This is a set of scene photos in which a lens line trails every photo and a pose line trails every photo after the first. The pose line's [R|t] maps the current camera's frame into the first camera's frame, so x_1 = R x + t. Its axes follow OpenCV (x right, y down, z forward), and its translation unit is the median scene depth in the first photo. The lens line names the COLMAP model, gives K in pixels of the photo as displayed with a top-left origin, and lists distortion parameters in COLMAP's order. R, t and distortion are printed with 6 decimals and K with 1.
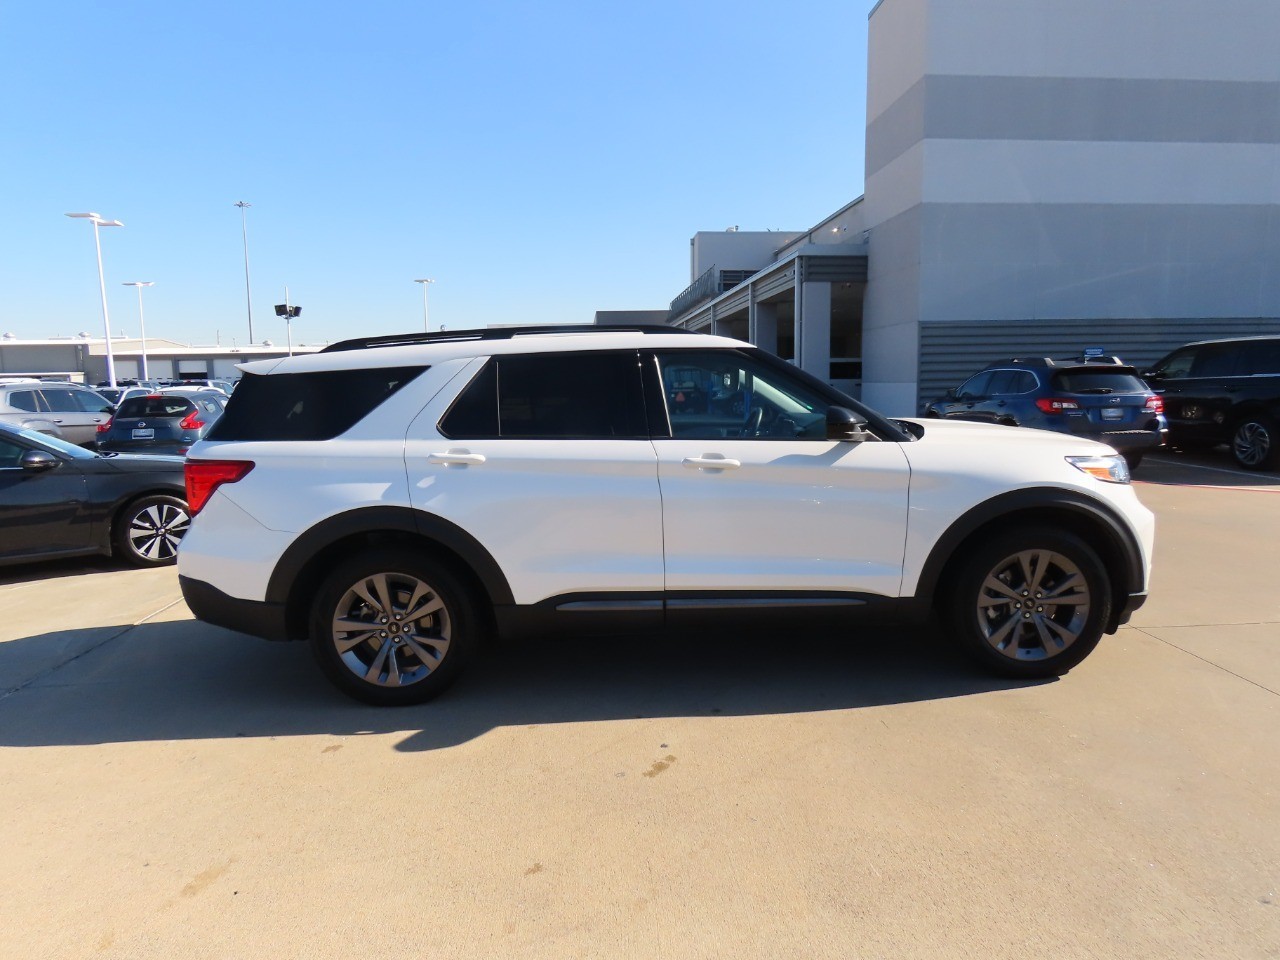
lens RADIAL K [[813.0, 0, 642.7], [0, 813.0, 485.0], [0, 0, 1]] dist [-0.003085, -0.004612]
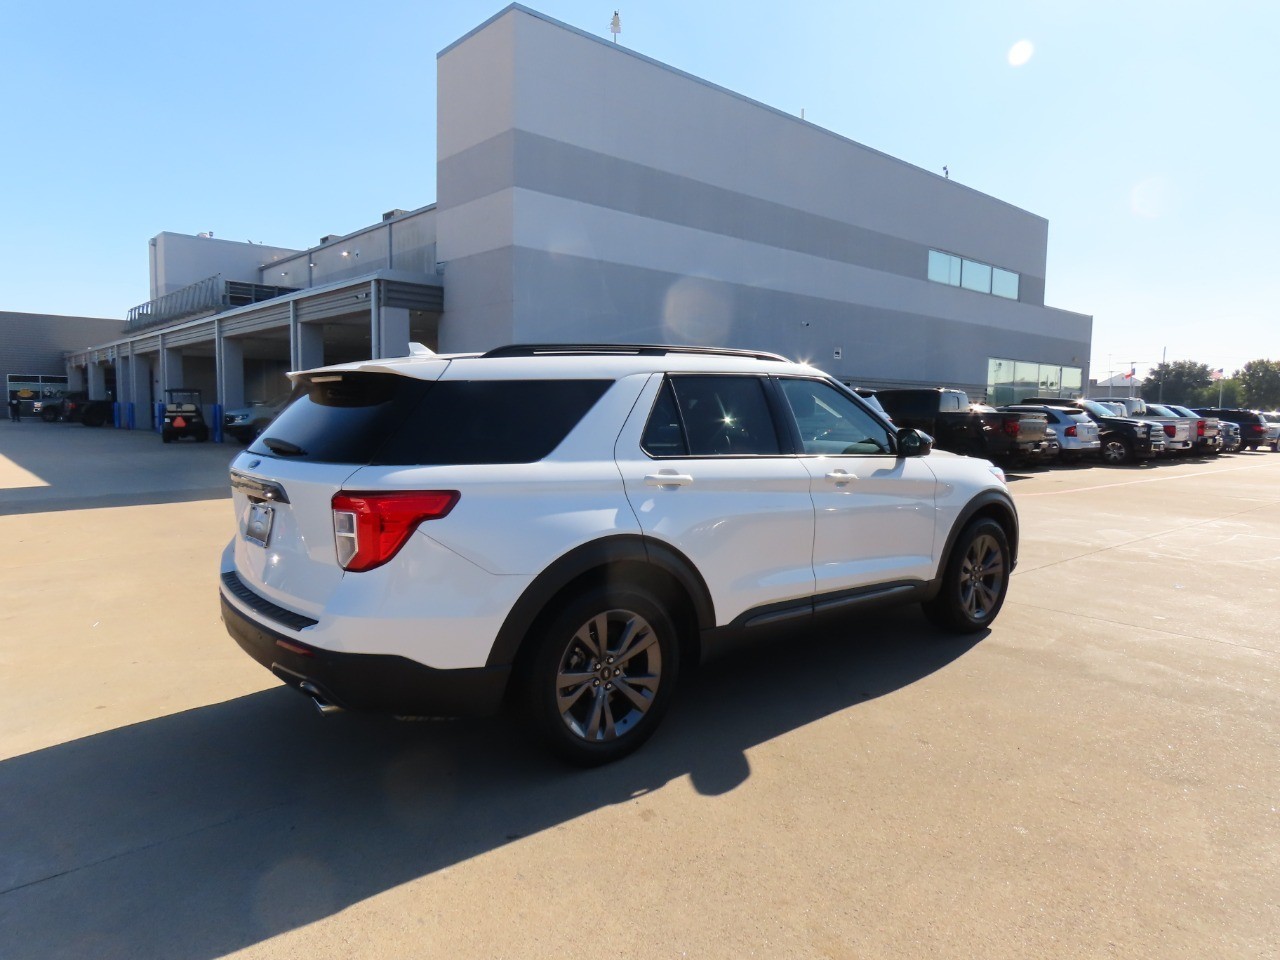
lens RADIAL K [[813.0, 0, 639.8], [0, 813.0, 482.8], [0, 0, 1]] dist [-0.003085, -0.004612]
pose [[0.791363, -0.029199, 0.610649, -0.798243], [0.052936, 0.998380, -0.020862, -0.010446], [-0.609050, 0.048834, 0.791627, 0.263274]]
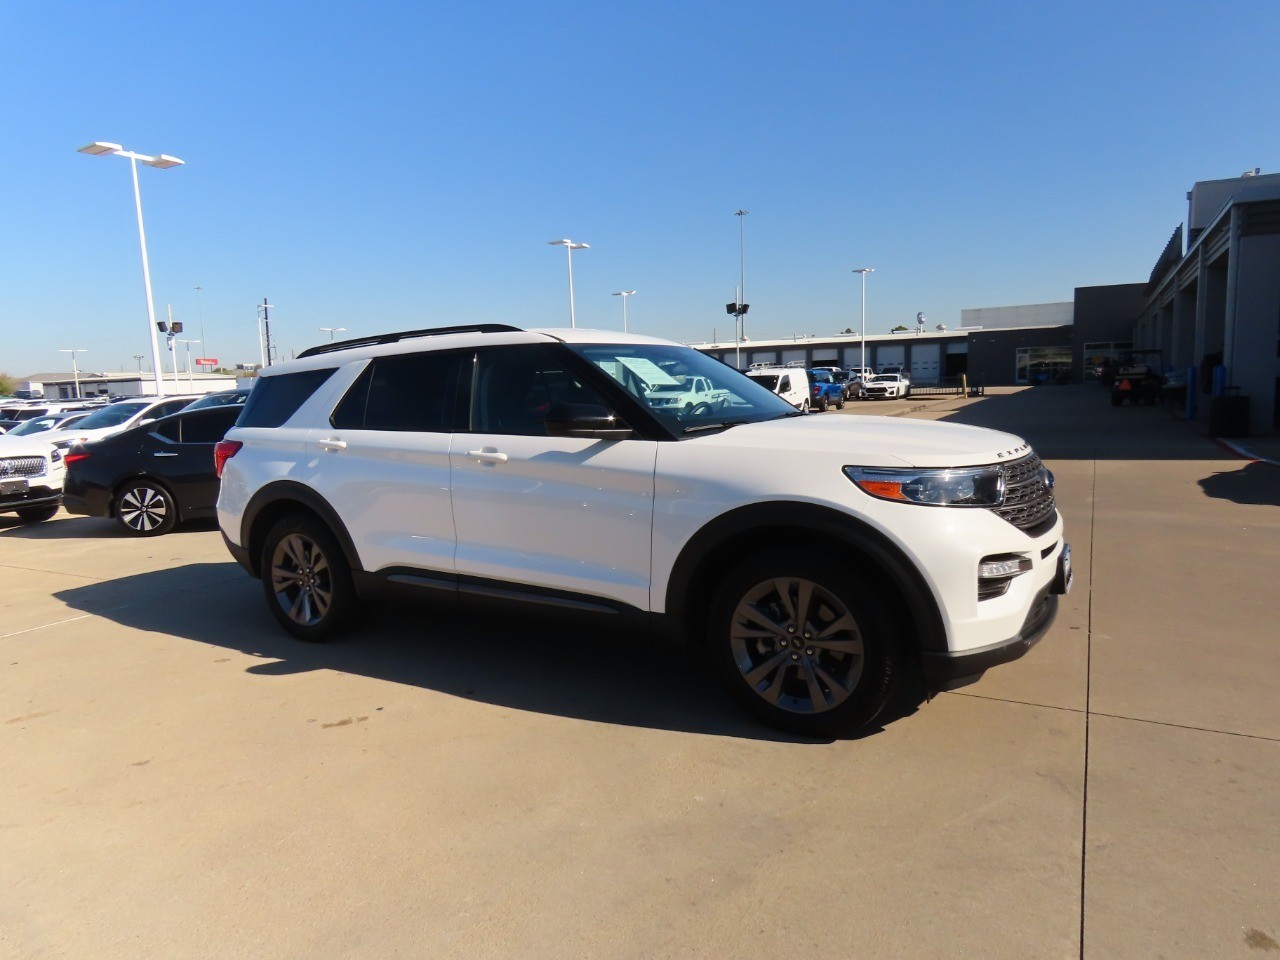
lens RADIAL K [[813.0, 0, 652.7], [0, 813.0, 484.8], [0, 0, 1]] dist [-0.003085, -0.004612]
pose [[0.840883, 0.057567, -0.538147, 0.793207], [-0.050885, 0.998332, 0.027283, -0.028954], [0.538820, 0.004442, 0.842409, 0.229585]]
